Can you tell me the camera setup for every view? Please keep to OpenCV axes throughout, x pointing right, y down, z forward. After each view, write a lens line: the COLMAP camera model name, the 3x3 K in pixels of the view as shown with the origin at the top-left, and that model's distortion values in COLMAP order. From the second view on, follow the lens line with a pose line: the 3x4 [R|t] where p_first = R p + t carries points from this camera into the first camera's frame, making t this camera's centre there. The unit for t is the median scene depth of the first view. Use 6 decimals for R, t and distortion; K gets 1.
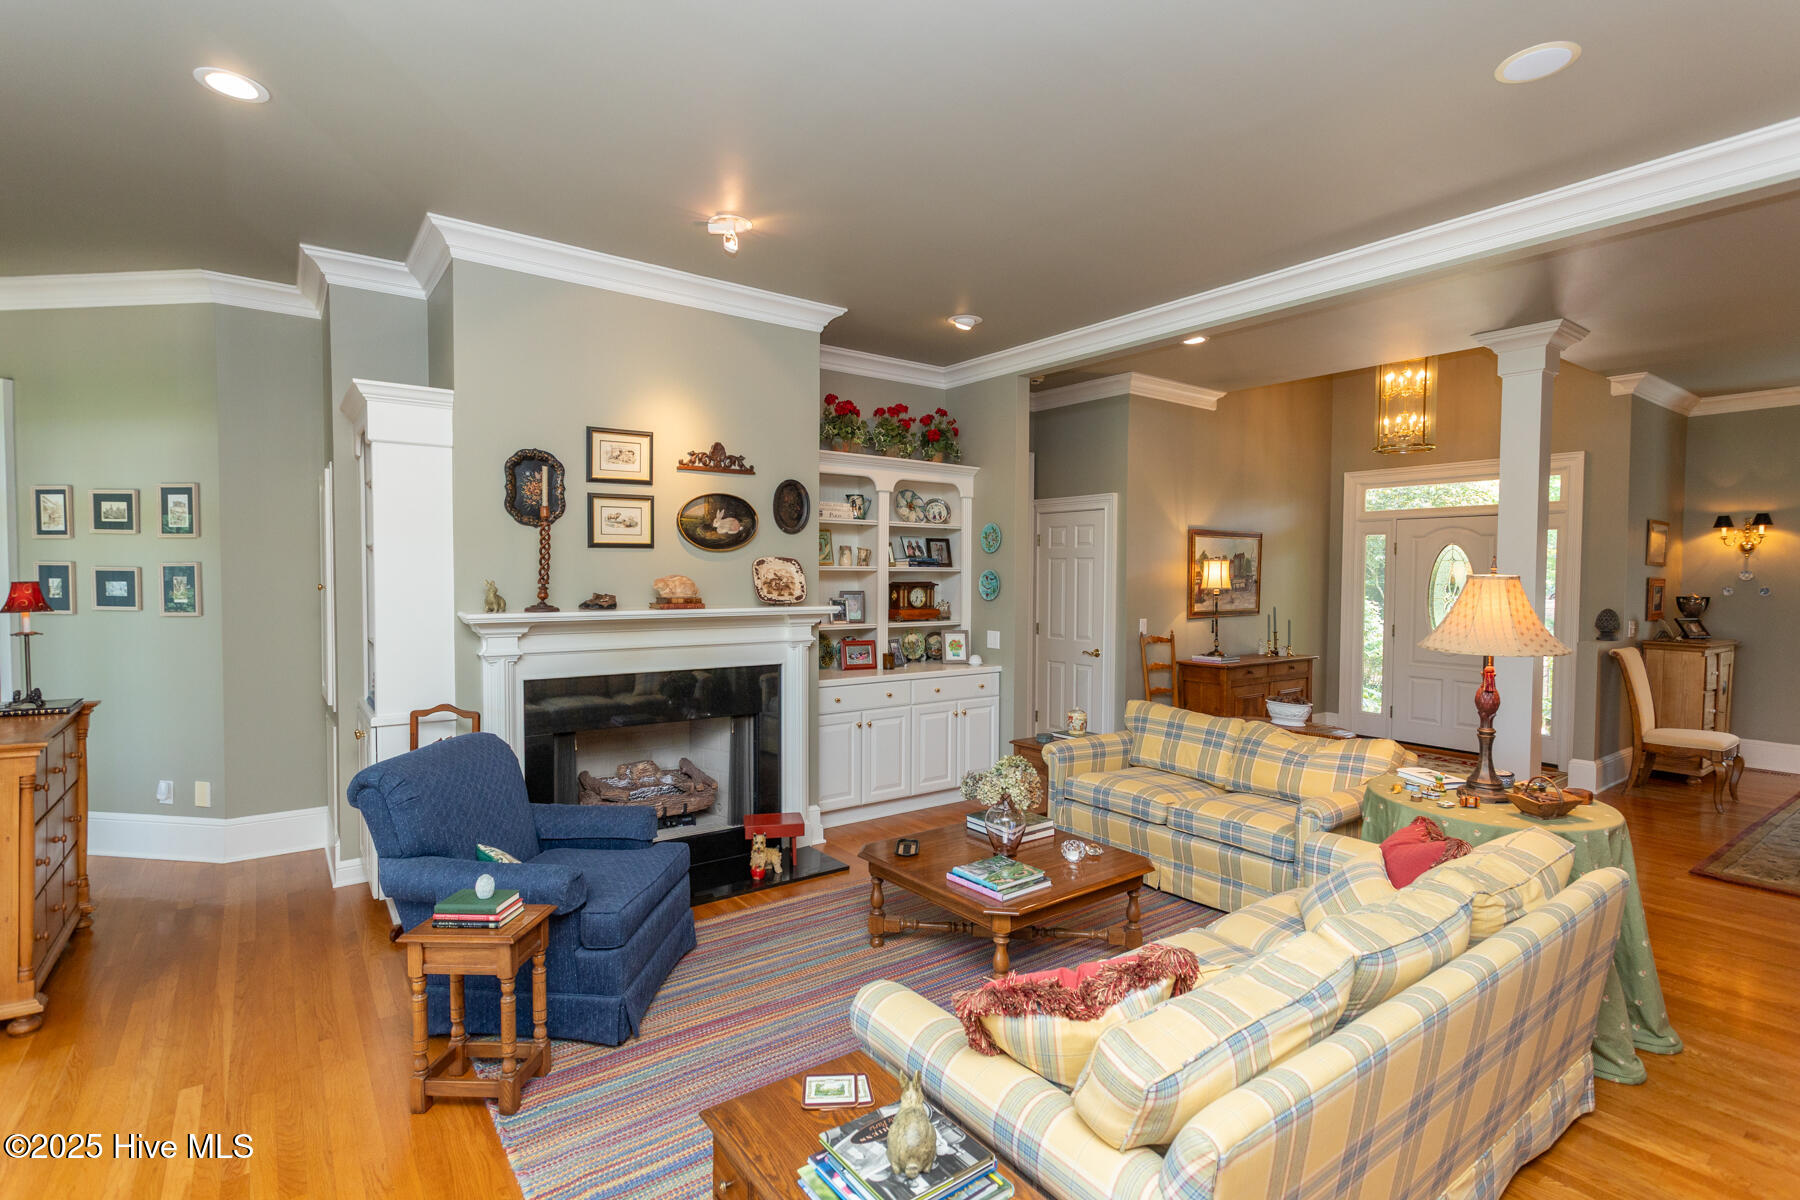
lens RADIAL K [[858.0, 0, 903.5], [0, 858.0, 602.4], [0, 0, 1]] dist [0.000155, 0.002503]
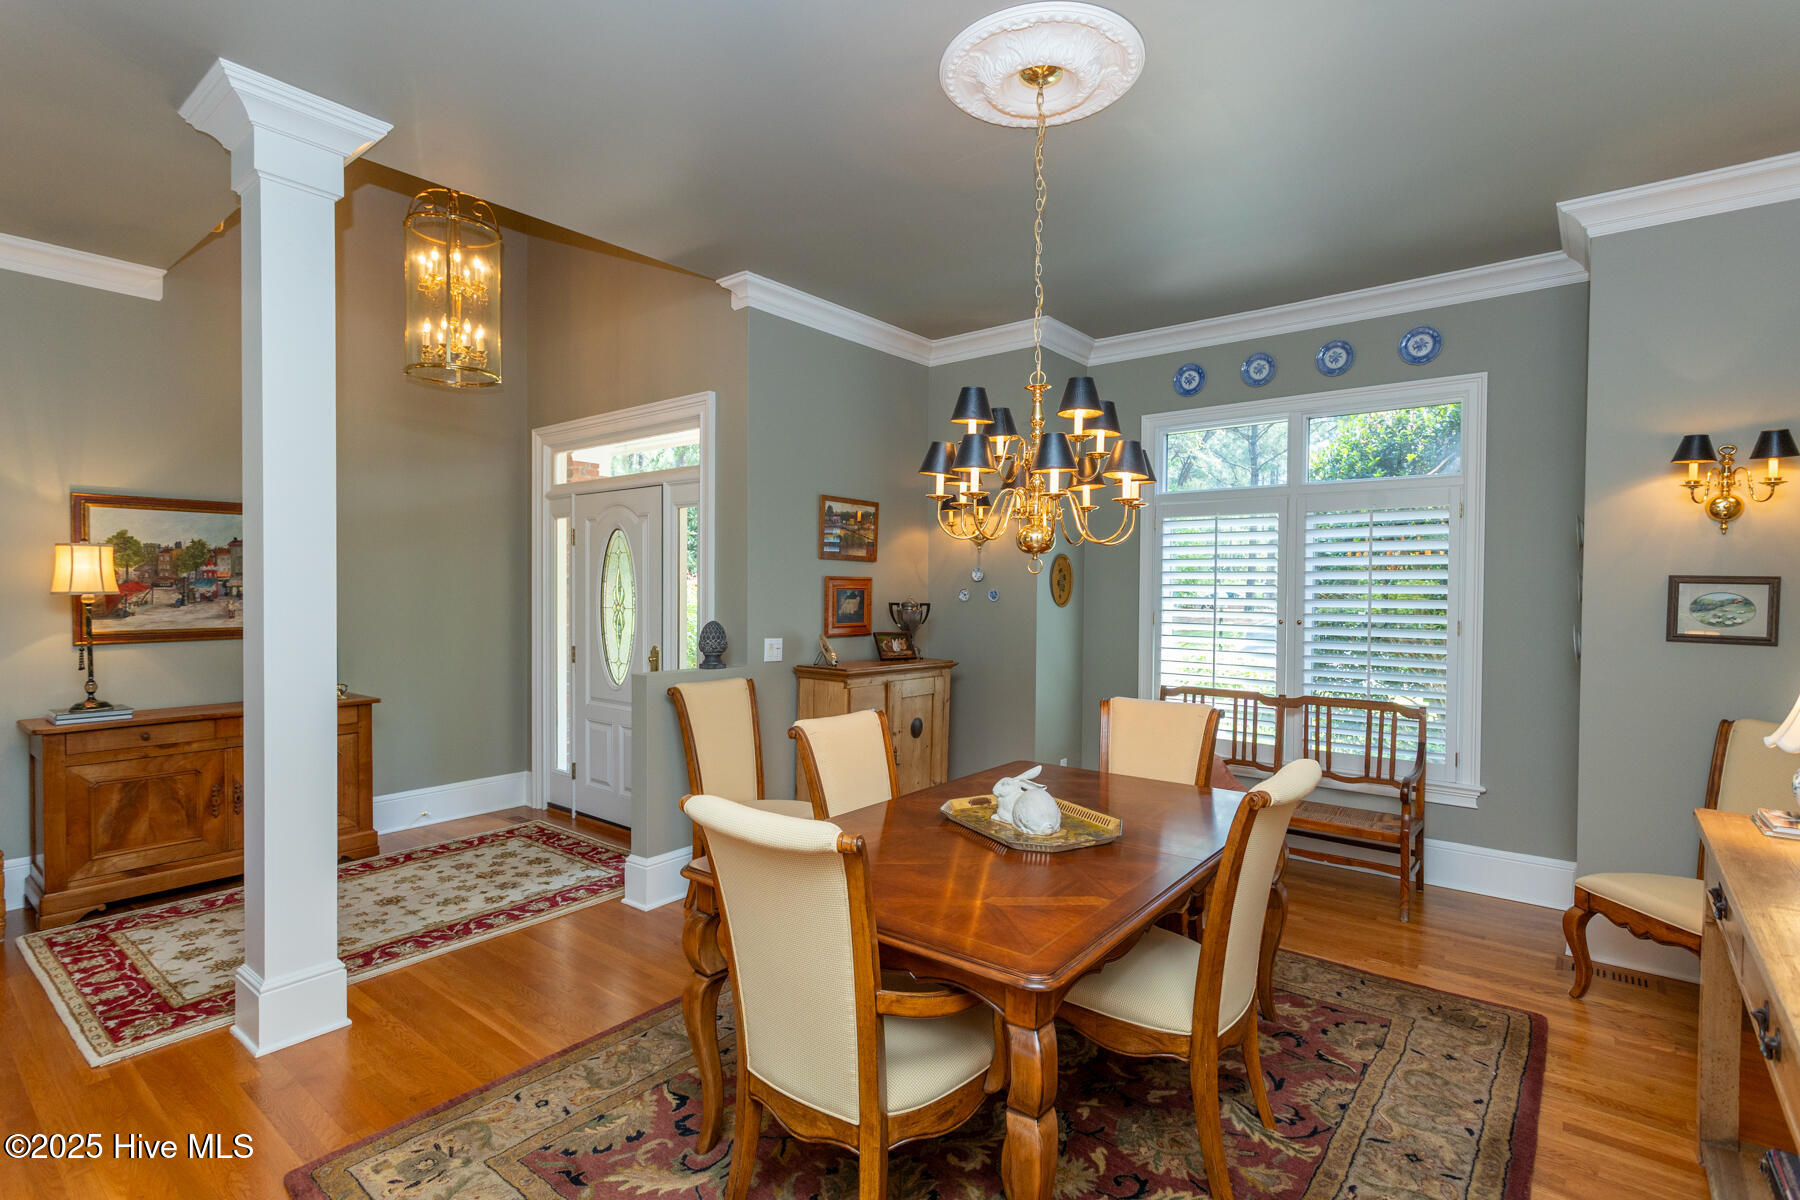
lens RADIAL K [[858.0, 0, 896.9], [0, 858.0, 595.8], [0, 0, 1]] dist [0.000155, 0.002503]
pose [[0.966826, -0.005832, 0.255369, 1.111600], [0.011846, 0.999687, -0.022020, 0.006157], [-0.255161, 0.024315, 0.966593, 0.450711]]
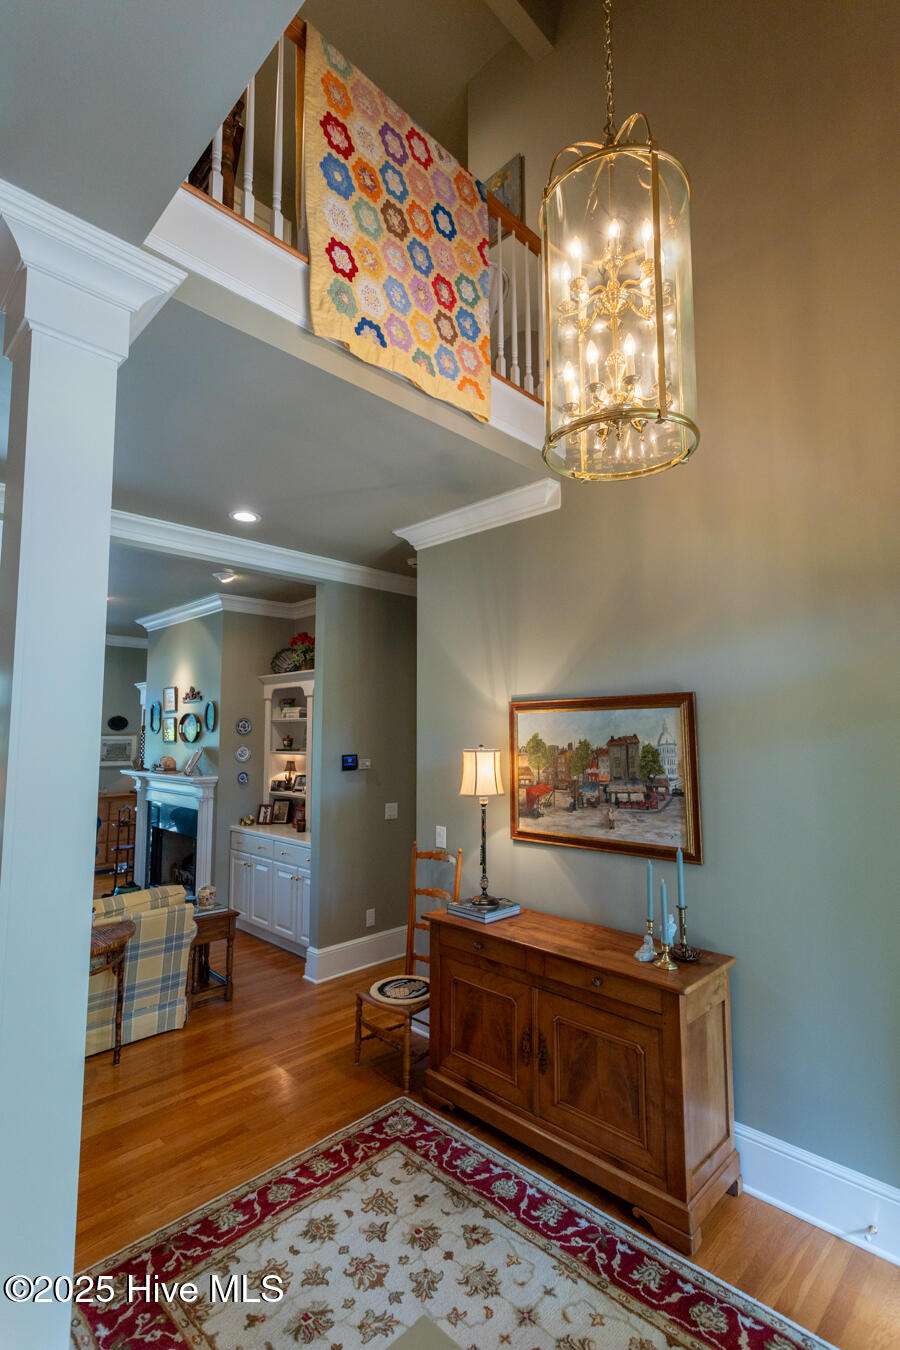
lens RADIAL K [[643.5, 0, 447.3], [0, 643.5, 672.0], [0, 0, 1]] dist [0.000155, 0.002503]
pose [[0.143434, -0.097995, -0.984796, 1.254599], [-0.027548, 0.994305, -0.102953, -0.085741], [0.989276, 0.041896, 0.139918, 1.348401]]
